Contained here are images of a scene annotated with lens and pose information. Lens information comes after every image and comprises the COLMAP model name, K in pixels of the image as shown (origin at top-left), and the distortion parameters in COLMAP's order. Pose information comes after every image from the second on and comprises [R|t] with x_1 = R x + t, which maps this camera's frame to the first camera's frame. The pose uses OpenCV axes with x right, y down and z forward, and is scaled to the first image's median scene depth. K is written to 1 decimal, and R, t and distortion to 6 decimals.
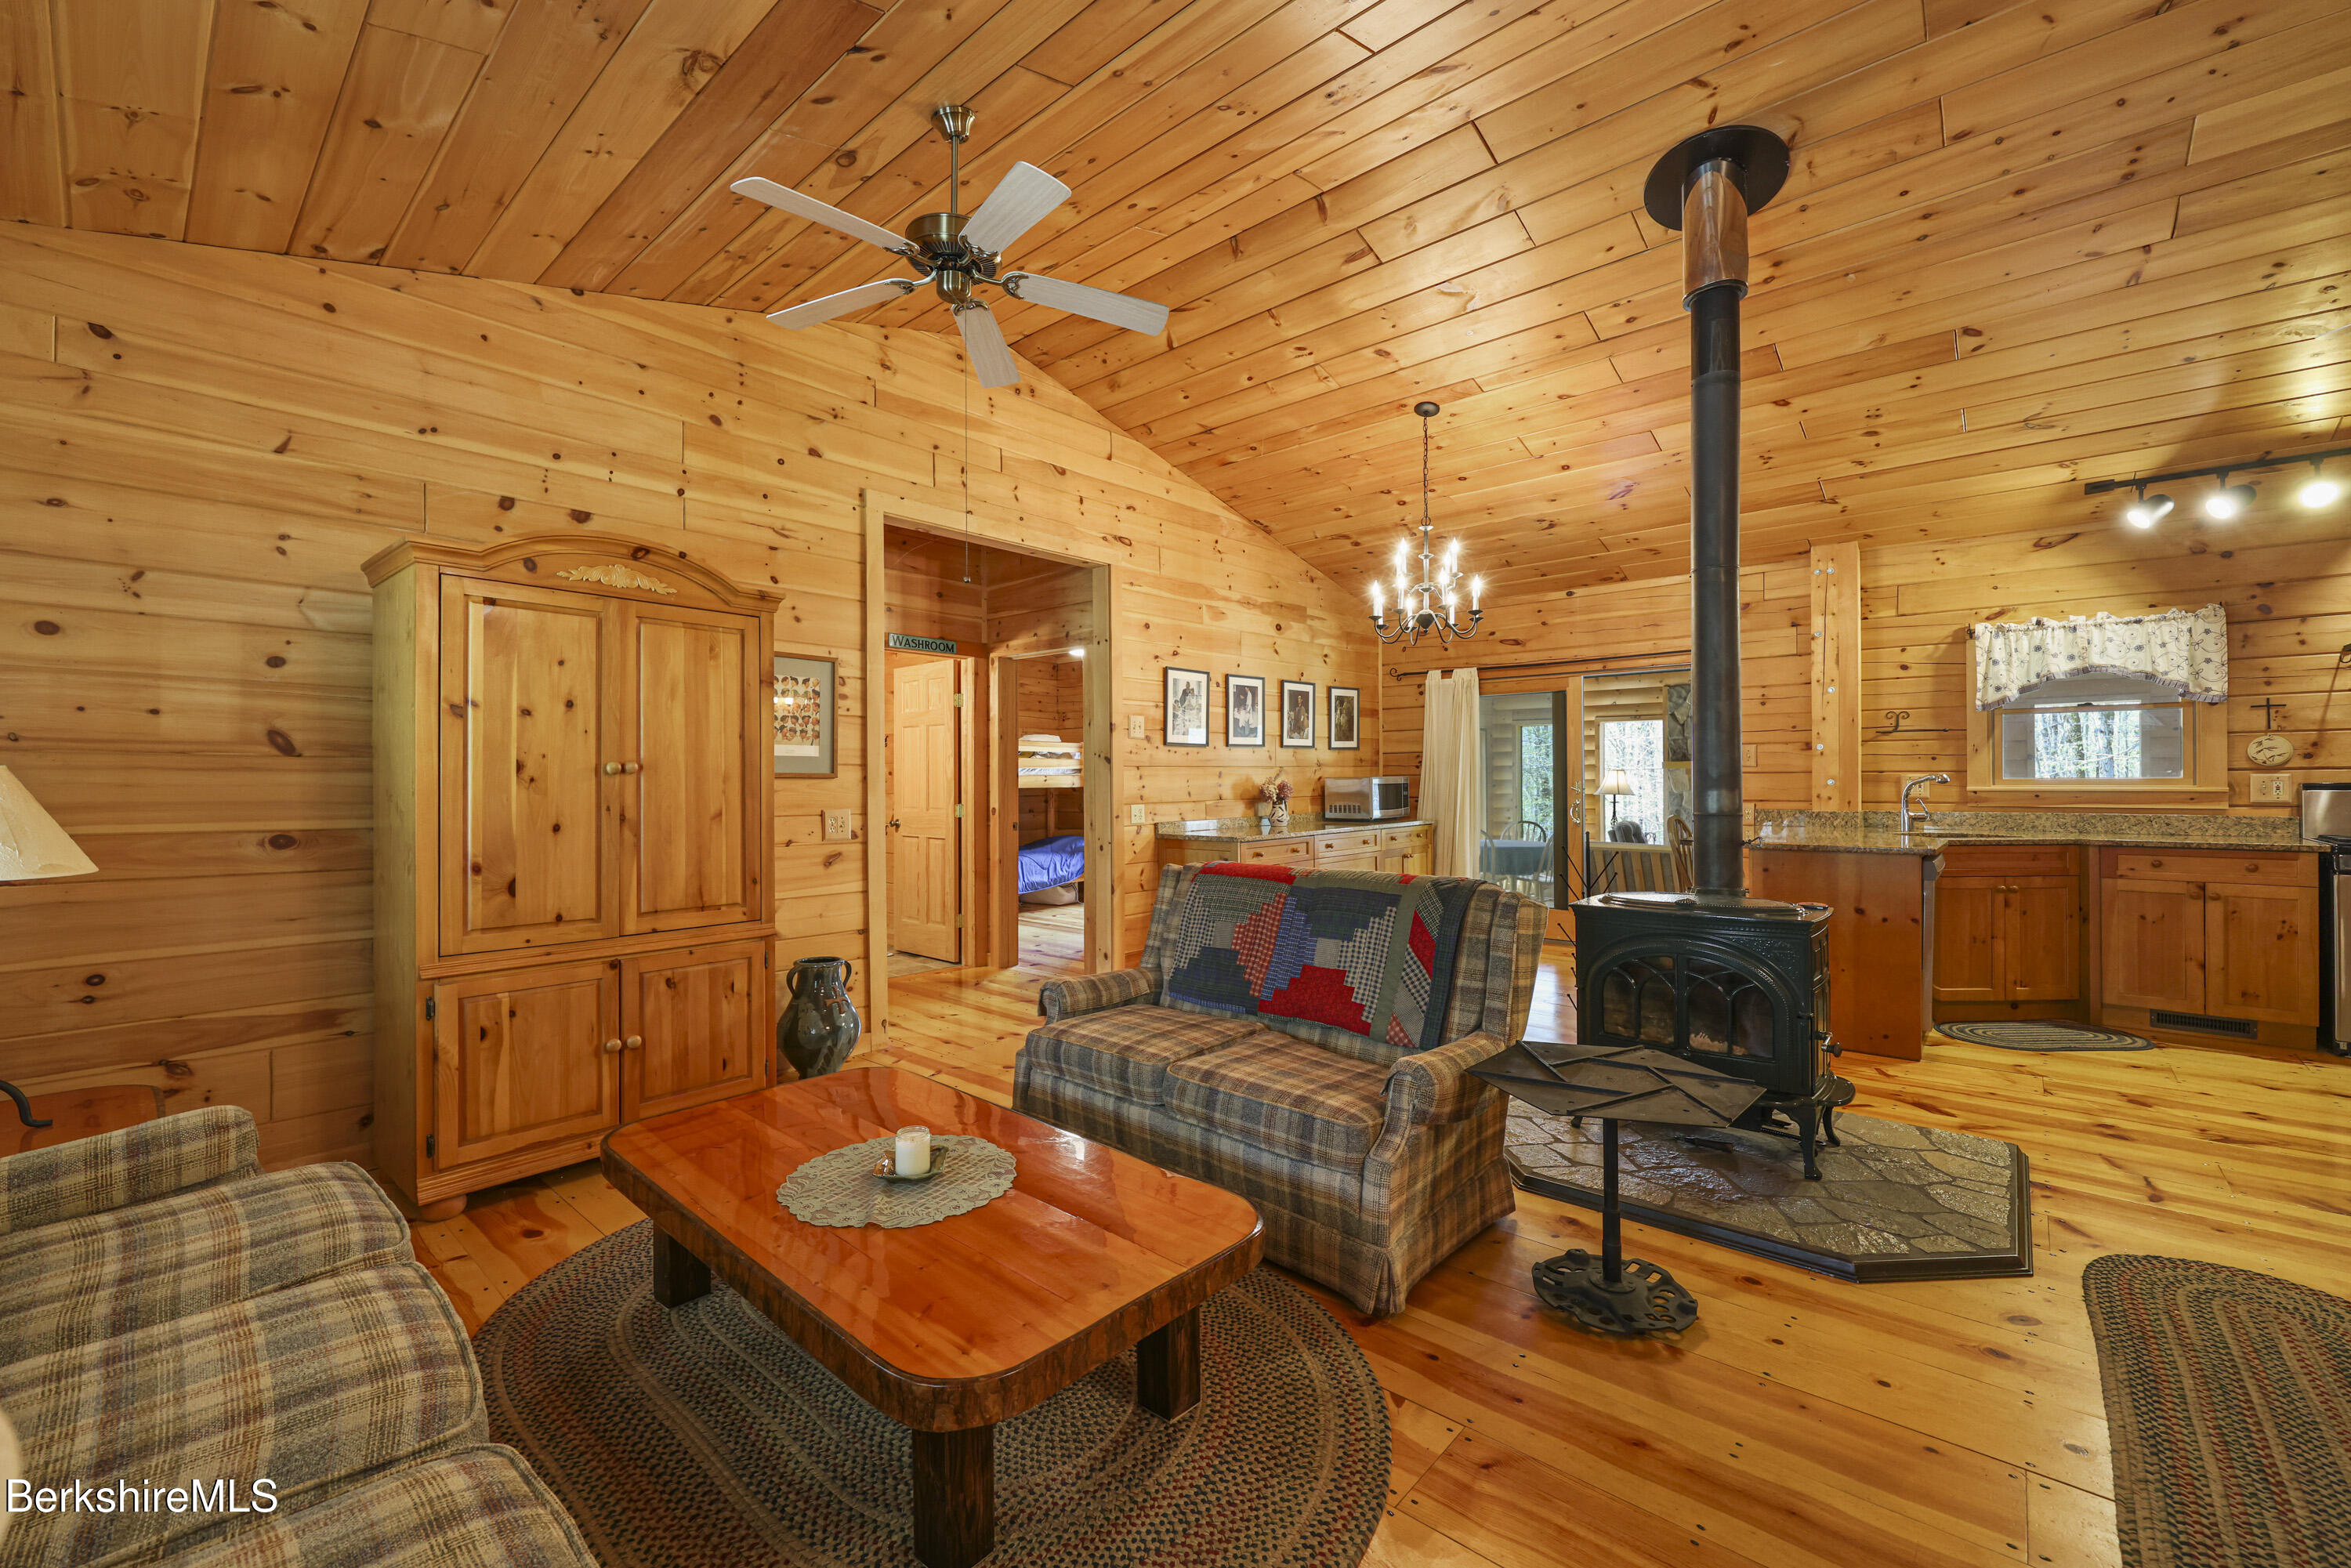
lens RADIAL K [[961.1, 0, 1194.4], [0, 961.1, 777.6], [0, 0, 1]] dist [-0.001989, 0.000011]
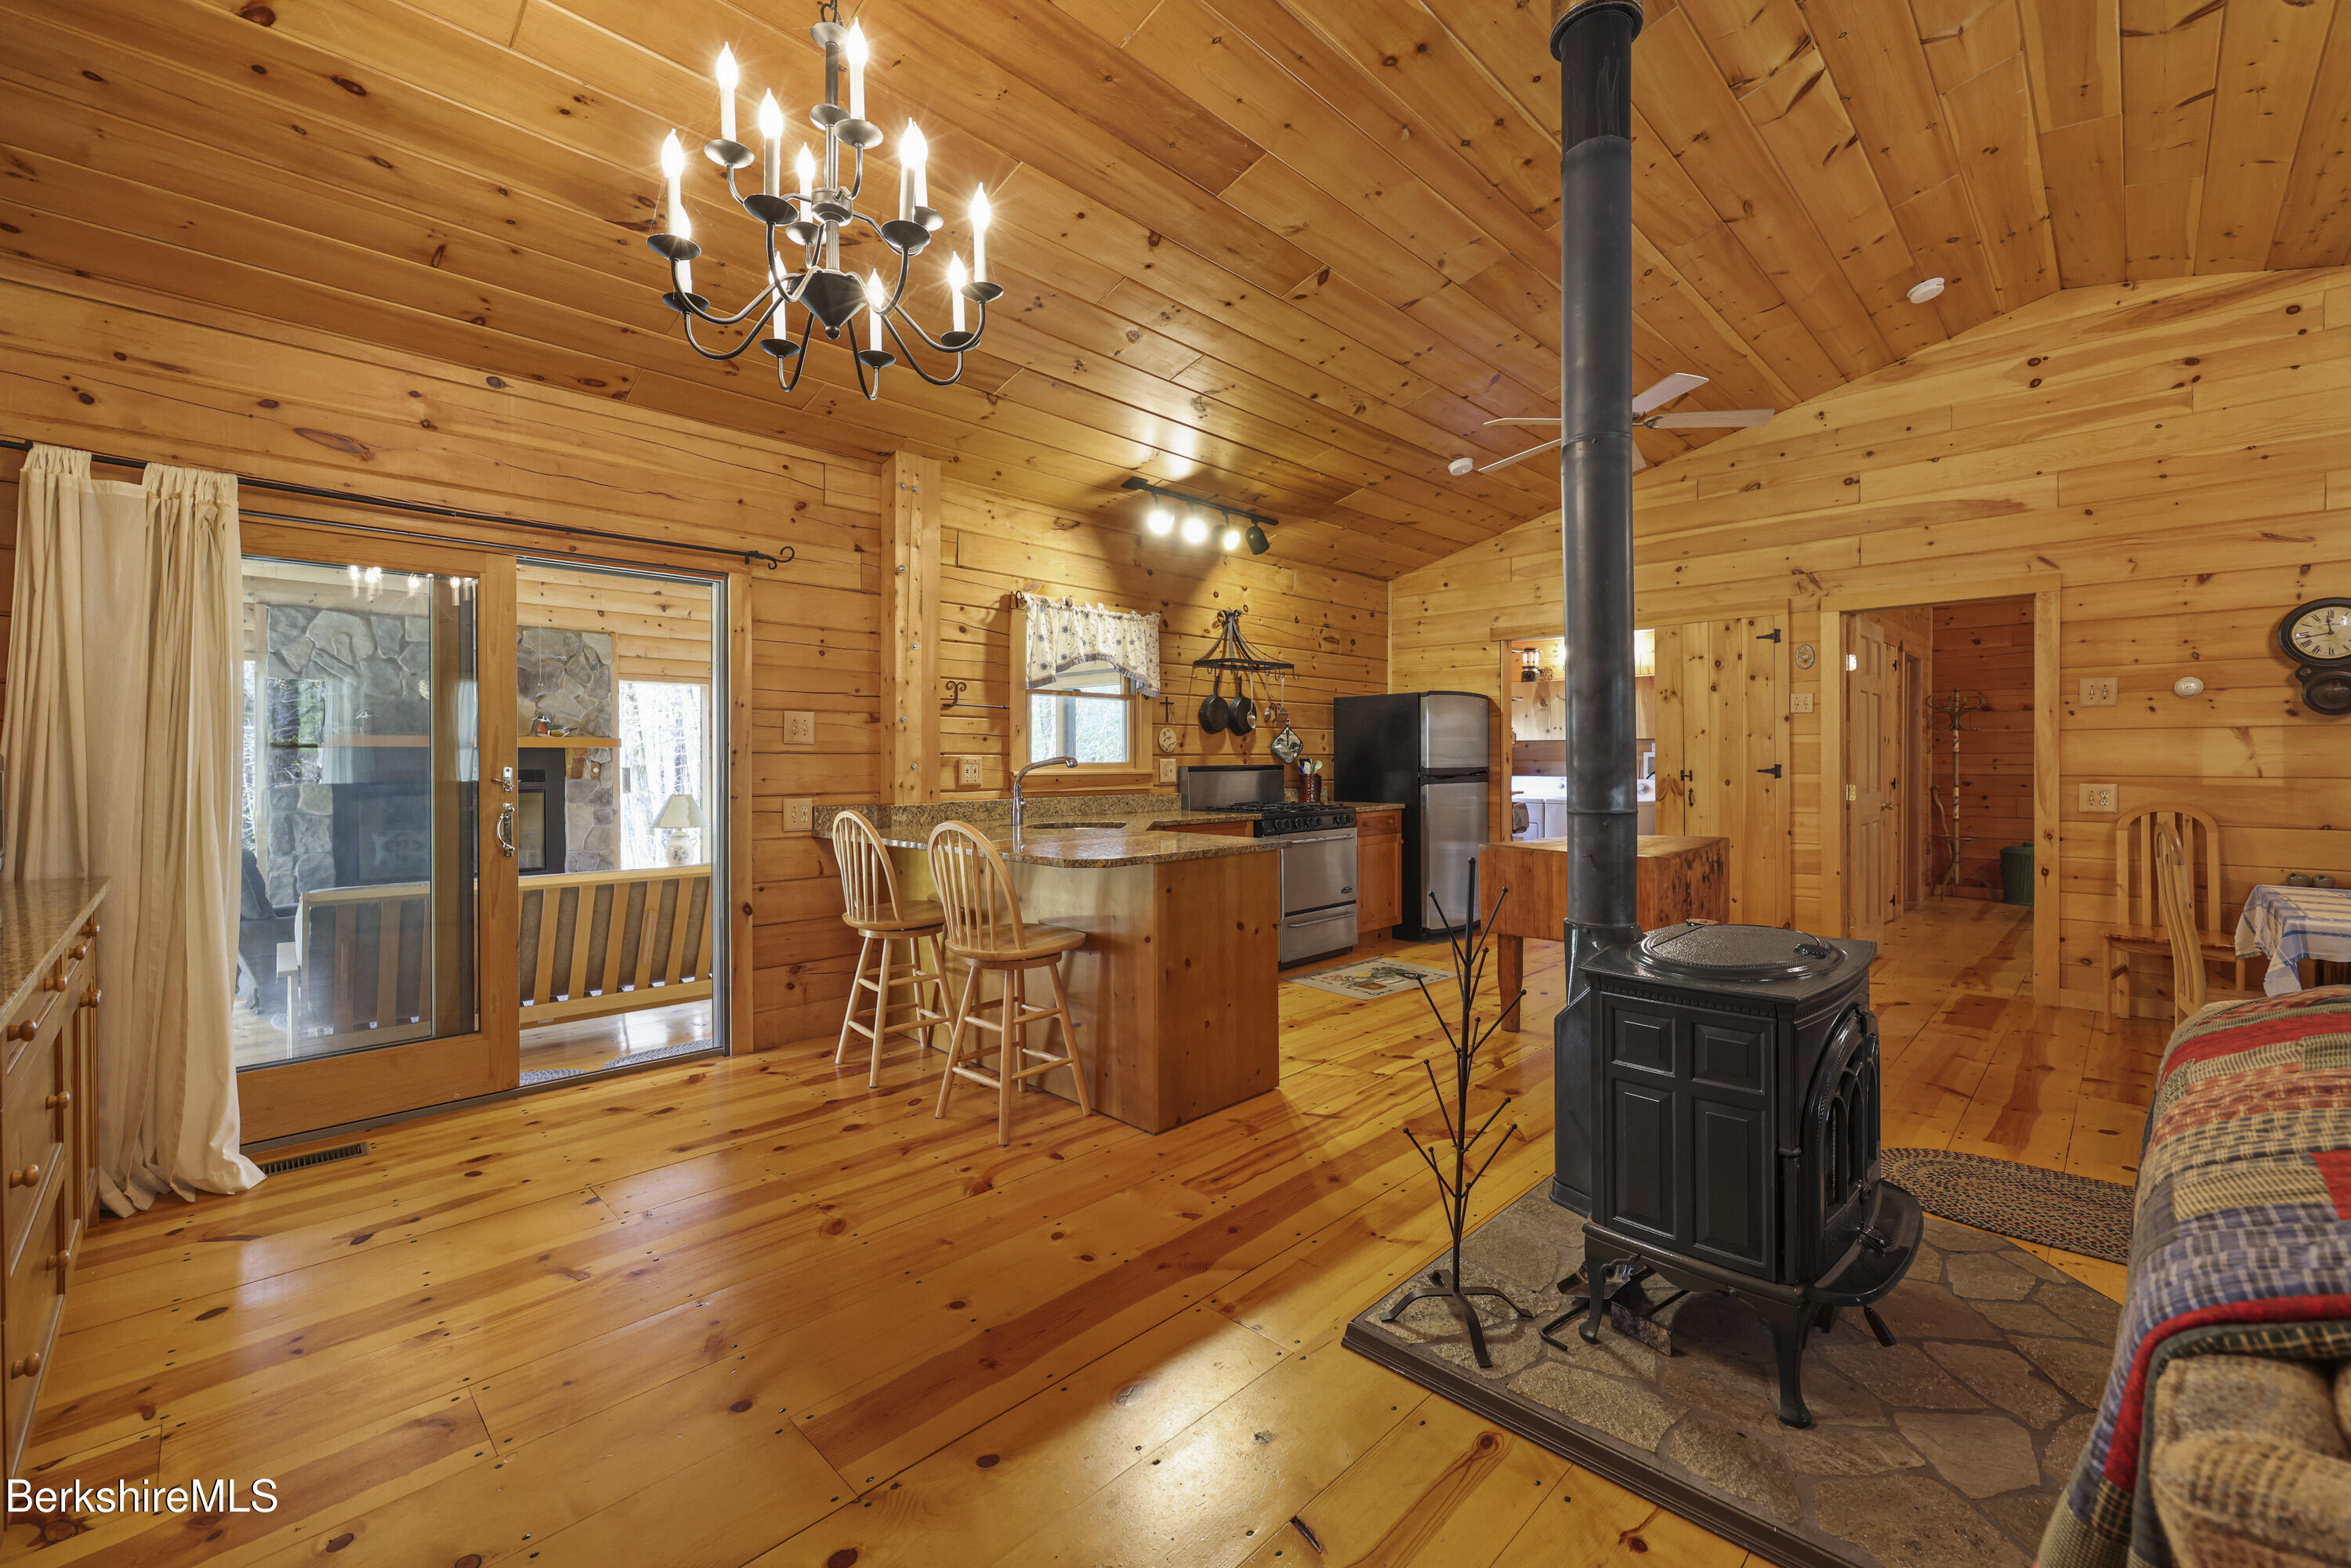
lens RADIAL K [[961.1, 0, 1158.4], [0, 961.1, 762.9], [0, 0, 1]] dist [-0.001989, 0.000011]
pose [[0.075709, 0.002039, 0.997128, -0.119381], [-0.000773, 0.999998, -0.001986, 0.004987], [-0.997130, -0.000620, 0.075710, 1.047698]]
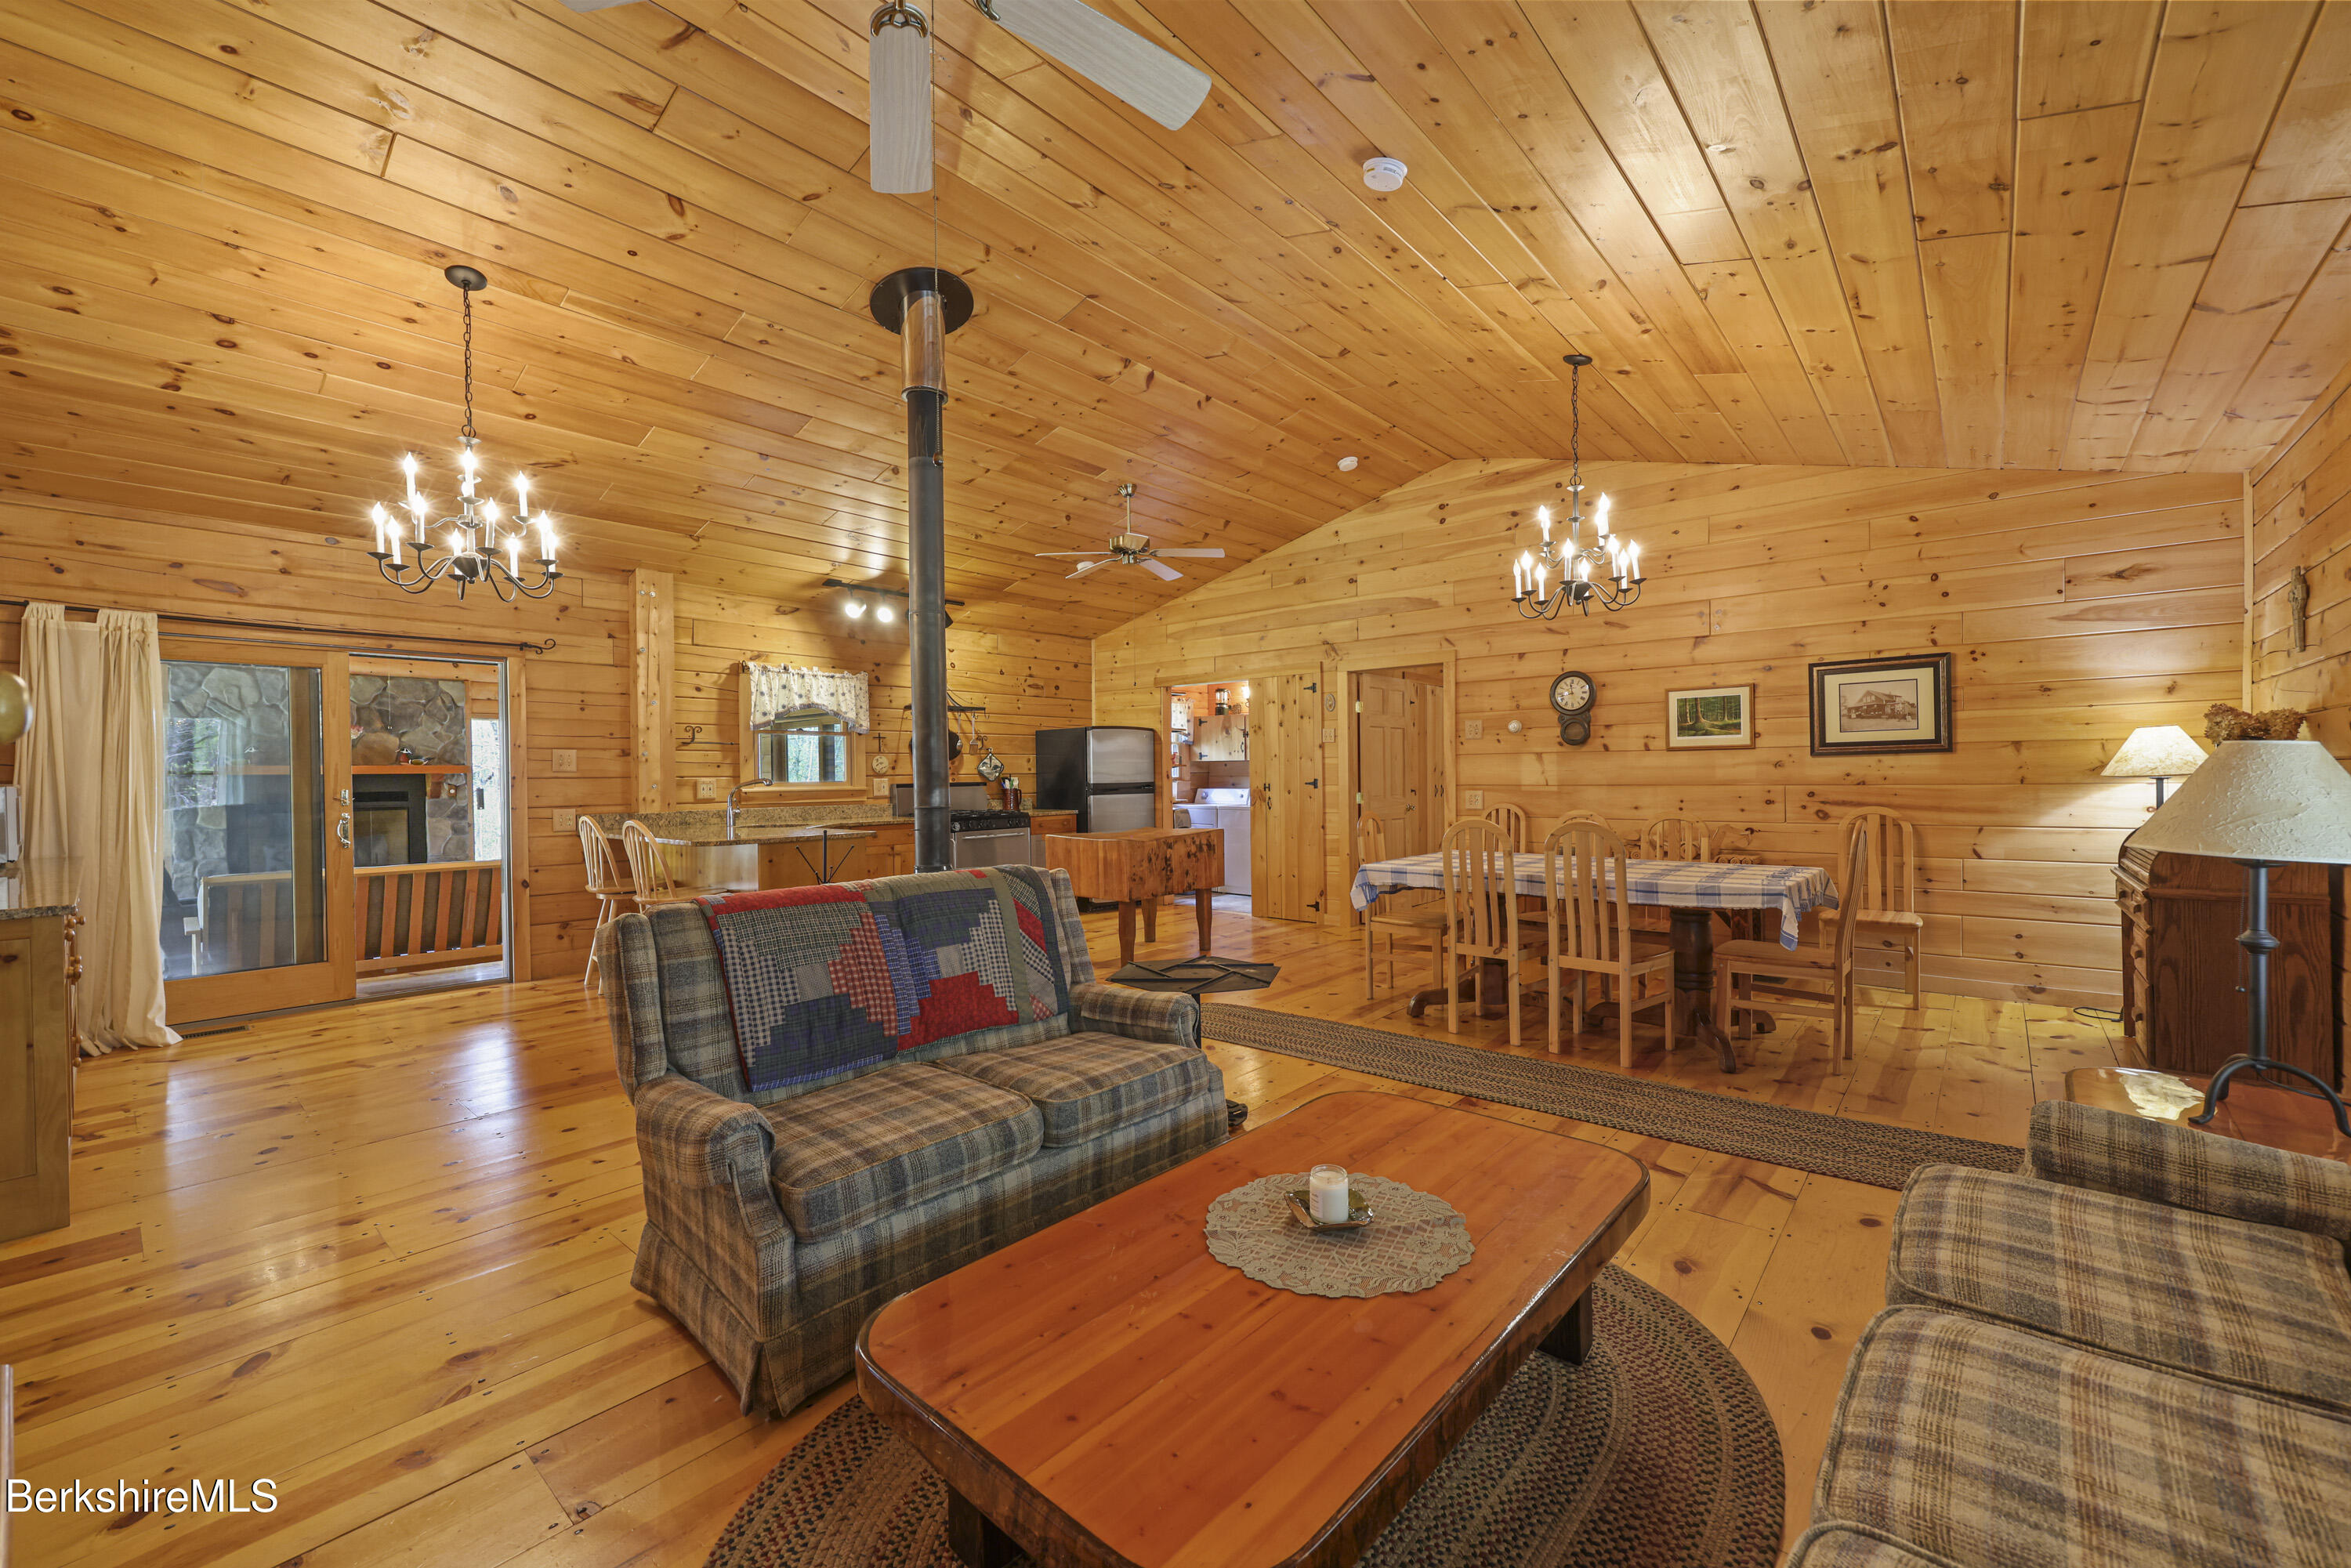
lens RADIAL K [[939.7, 0, 1160.5], [0, 939.7, 785.1], [0, 0, 1]] dist [-0.003316, 0.001468]
pose [[0.004765, -0.005586, 0.999973, -0.580442], [0.008275, 0.999950, 0.005546, 0.003454], [-0.999954, 0.008248, 0.004811, 0.577107]]
